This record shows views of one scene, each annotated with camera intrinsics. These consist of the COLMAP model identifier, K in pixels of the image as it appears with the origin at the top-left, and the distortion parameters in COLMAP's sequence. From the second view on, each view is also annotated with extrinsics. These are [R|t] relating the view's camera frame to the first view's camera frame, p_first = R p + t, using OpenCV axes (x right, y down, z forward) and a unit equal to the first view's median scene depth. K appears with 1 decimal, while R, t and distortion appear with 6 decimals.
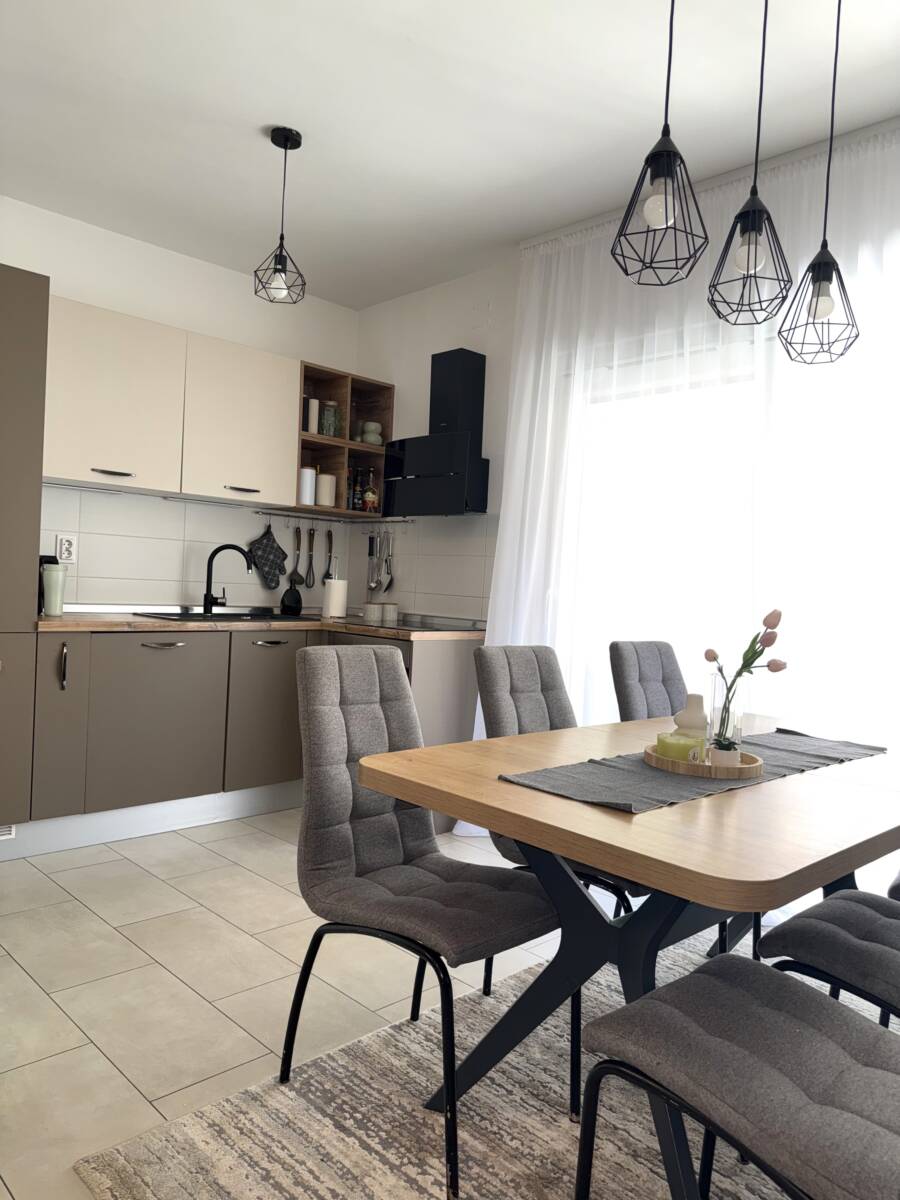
lens RADIAL K [[849.1, 0, 453.3], [0, 849.1, 607.2], [0, 0, 1]] dist [0.151065, -0.244672]
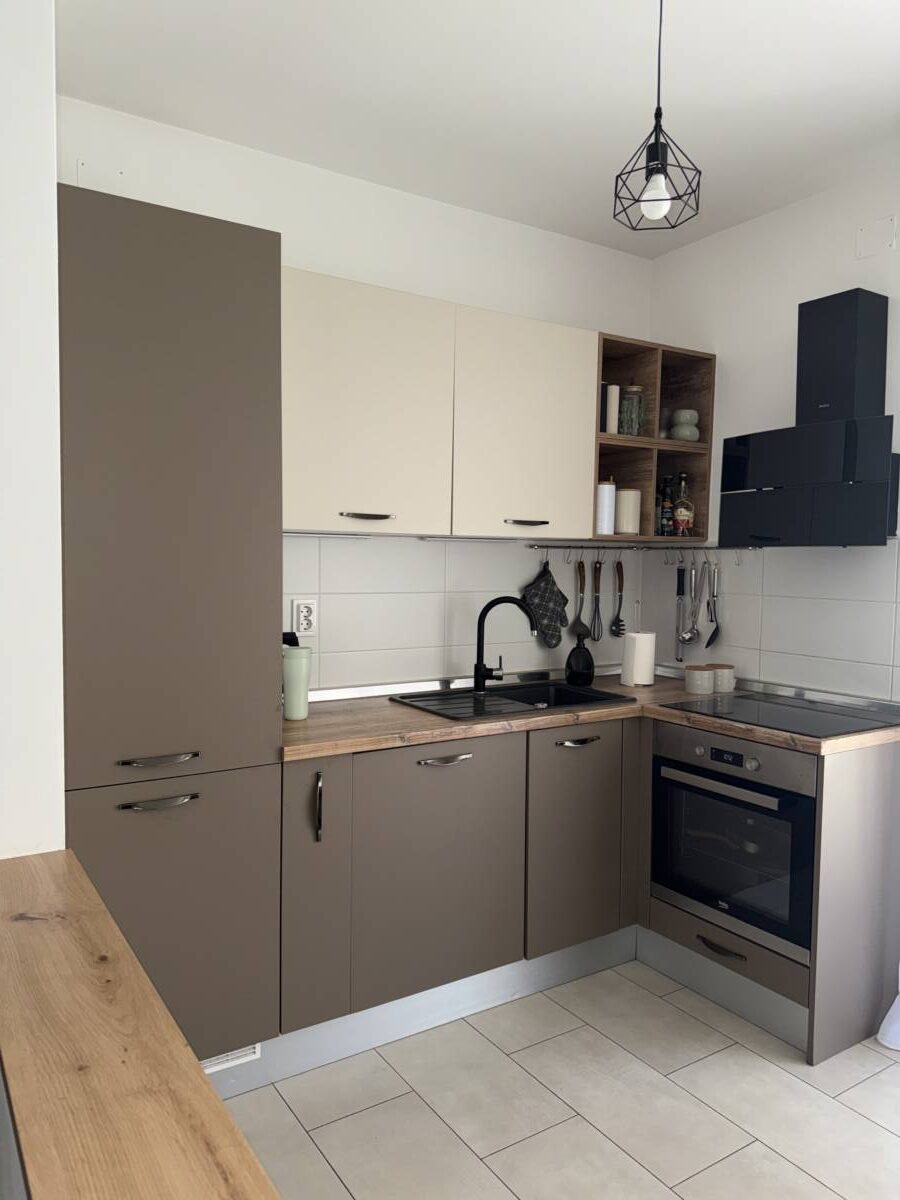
lens RADIAL K [[849.1, 0, 453.3], [0, 849.1, 607.2], [0, 0, 1]] dist [0.151065, -0.244672]
pose [[0.980267, -0.026644, -0.195873, -0.162675], [0.030850, 0.999354, 0.018455, -0.078390], [0.195255, -0.024134, 0.980456, 0.280451]]
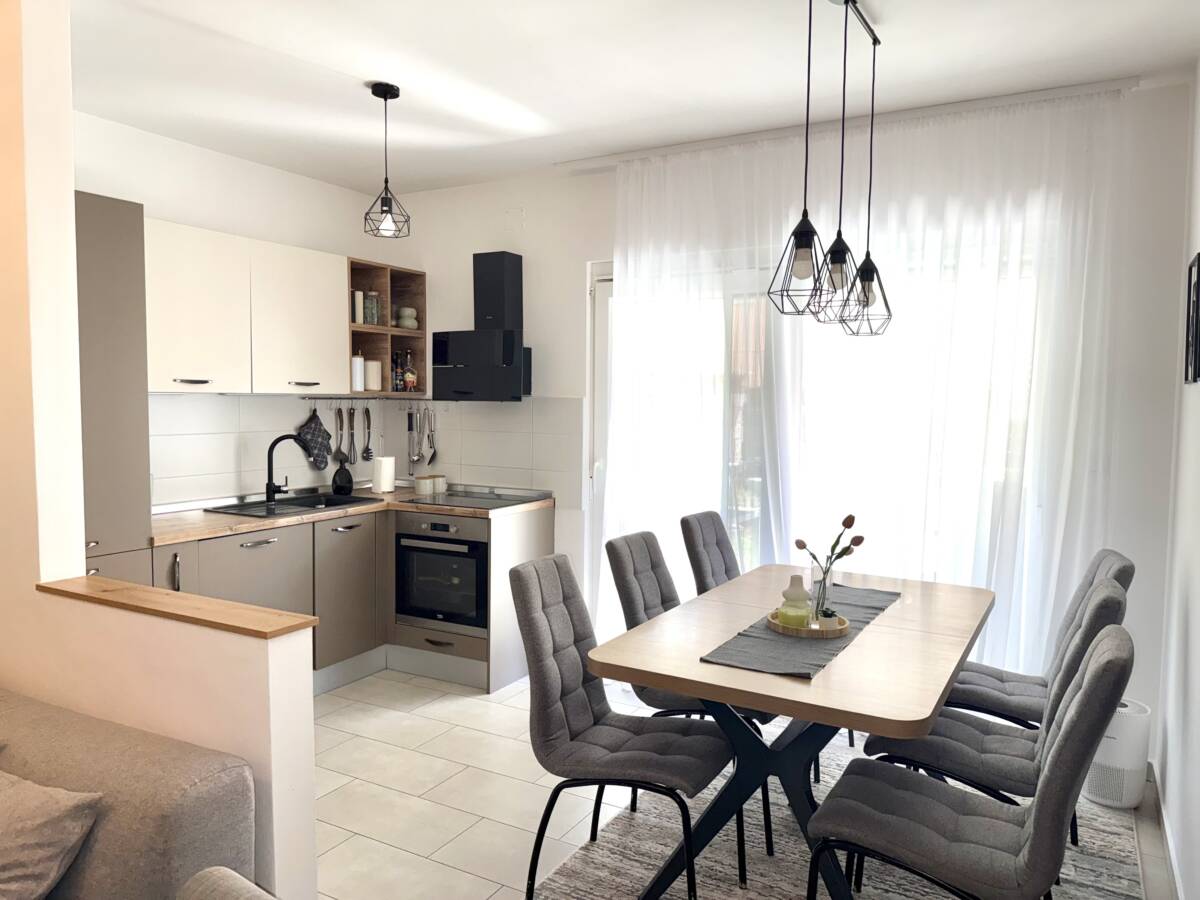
lens RADIAL K [[849.1, 0, 601.3], [0, 849.1, 454.3], [0, 0, 1]] dist [0.151065, -0.244672]
pose [[0.959485, -0.060379, 0.275213, -0.185738], [0.047515, 0.997454, 0.053178, -0.086485], [-0.277723, -0.037946, 0.959911, -0.114528]]
